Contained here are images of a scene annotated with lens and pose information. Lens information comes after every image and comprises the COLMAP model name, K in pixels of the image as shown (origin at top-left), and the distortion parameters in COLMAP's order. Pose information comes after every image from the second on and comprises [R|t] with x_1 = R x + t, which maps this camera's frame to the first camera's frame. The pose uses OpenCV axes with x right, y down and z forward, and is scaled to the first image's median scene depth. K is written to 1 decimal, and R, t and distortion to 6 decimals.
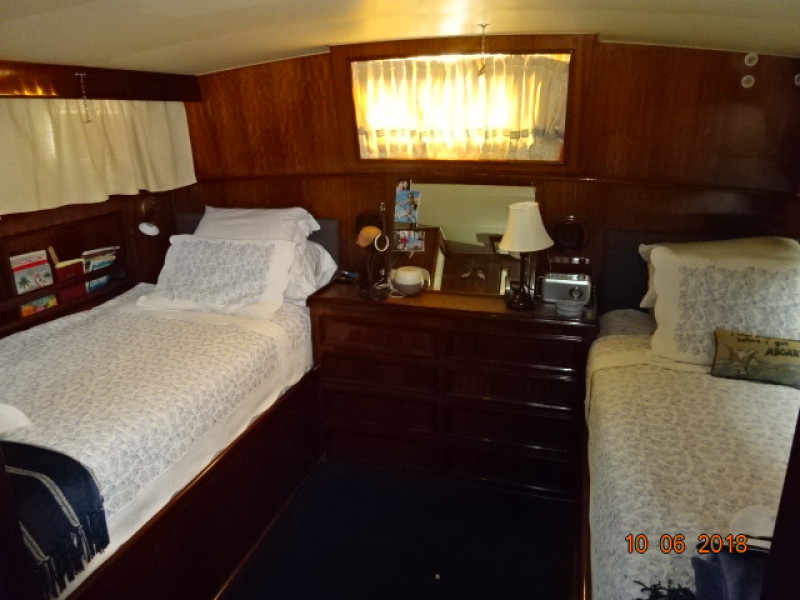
lens RADIAL K [[554.0, 0, 400.0], [0, 554.0, 300.0], [0, 0, 1]] dist [-0.134793, 0.000936]
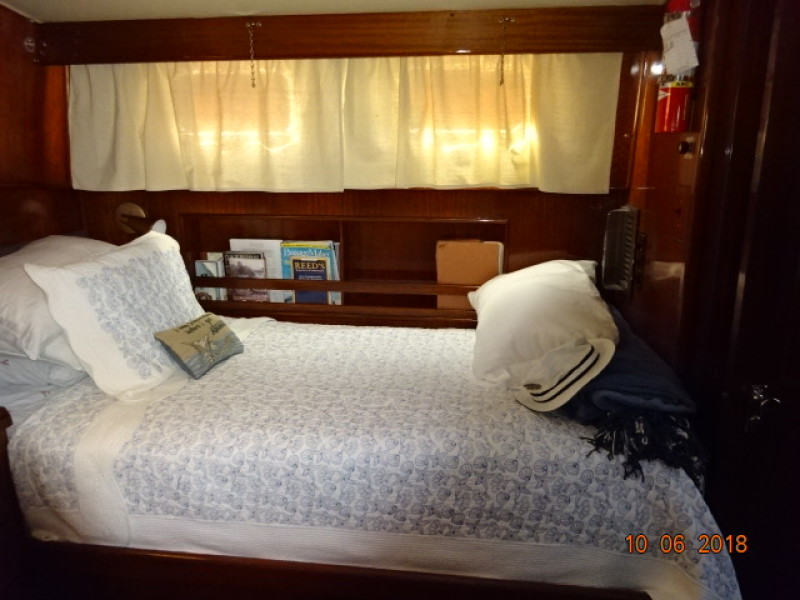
lens RADIAL K [[554.0, 0, 400.0], [0, 554.0, 300.0], [0, 0, 1]] dist [-0.134793, 0.000936]
pose [[-0.185505, -0.196496, 0.962797, -0.271393], [0.319578, 0.914474, 0.248208, -0.083896], [-0.929224, 0.353733, -0.106843, 0.763335]]
